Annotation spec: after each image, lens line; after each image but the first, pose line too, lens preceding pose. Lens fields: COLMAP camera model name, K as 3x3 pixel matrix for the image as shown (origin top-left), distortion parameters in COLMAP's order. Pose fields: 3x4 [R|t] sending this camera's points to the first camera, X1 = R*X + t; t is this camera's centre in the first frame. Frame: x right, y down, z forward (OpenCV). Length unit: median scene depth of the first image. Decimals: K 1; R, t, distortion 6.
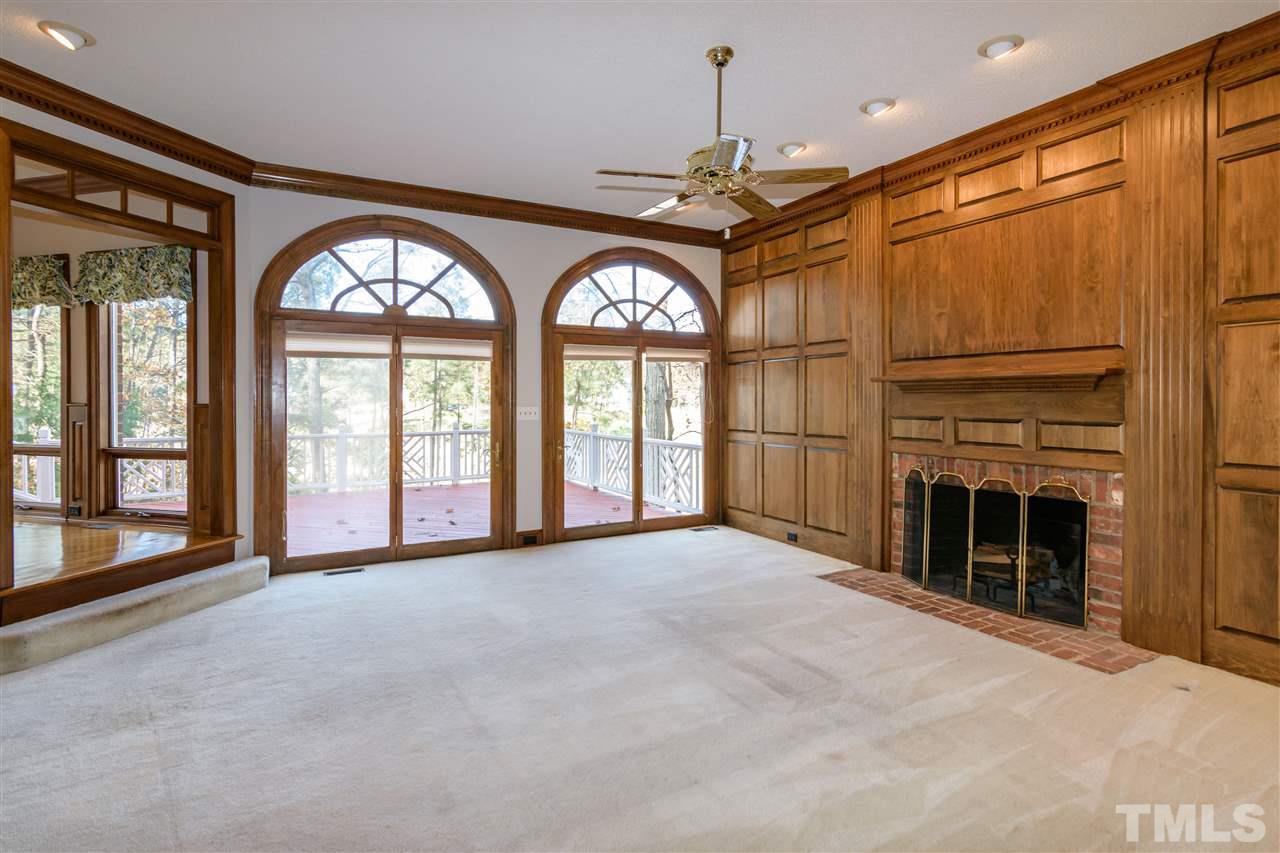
lens RADIAL K [[638.1, 0, 643.3], [0, 638.1, 422.2], [0, 0, 1]] dist [-0.000293, 0.000090]
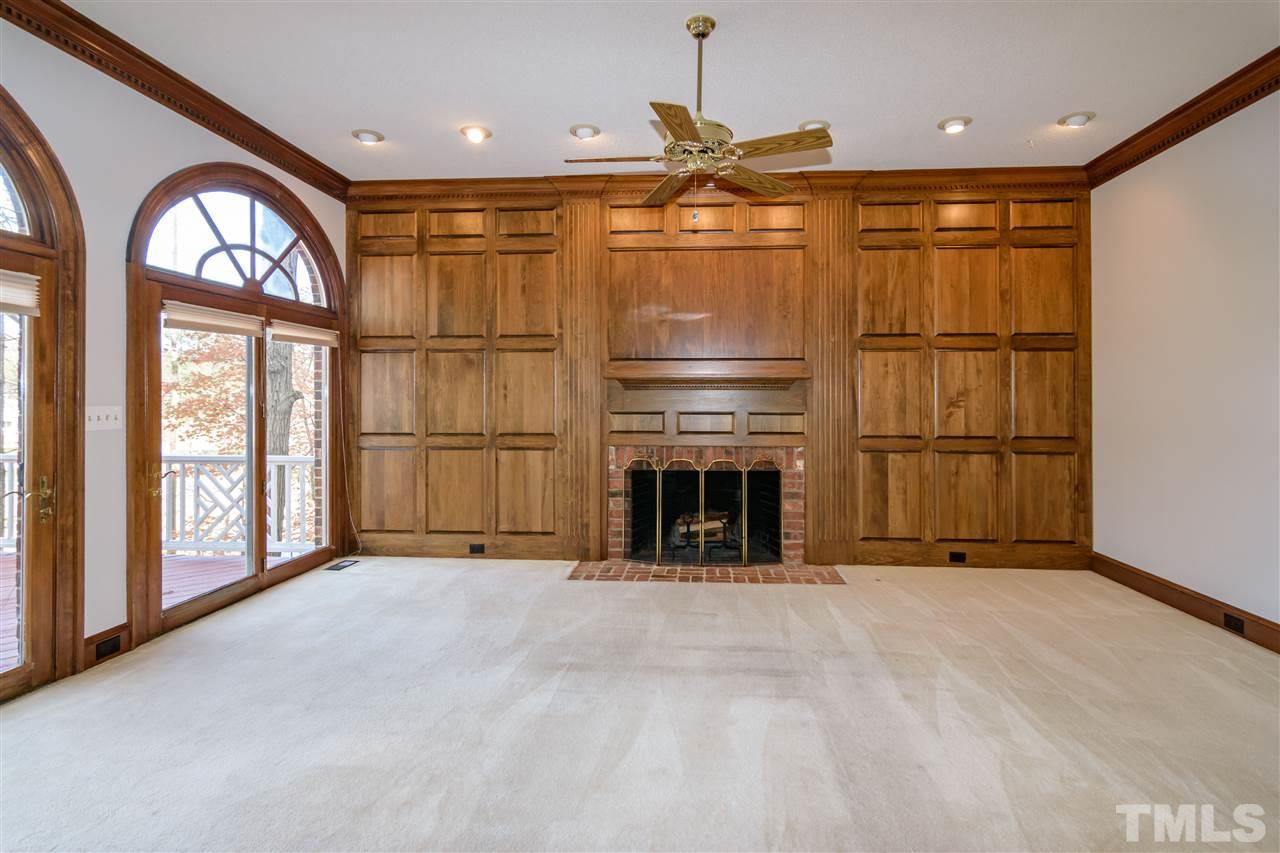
lens RADIAL K [[639.9, 0, 638.7], [0, 639.9, 409.0], [0, 0, 1]] dist [-0.000203, 0.000337]
pose [[0.544273, -0.010113, 0.838847, -0.503747], [0.028246, 0.999581, -0.006277, -0.005855], [-0.838433, 0.027110, 0.544330, 0.401700]]
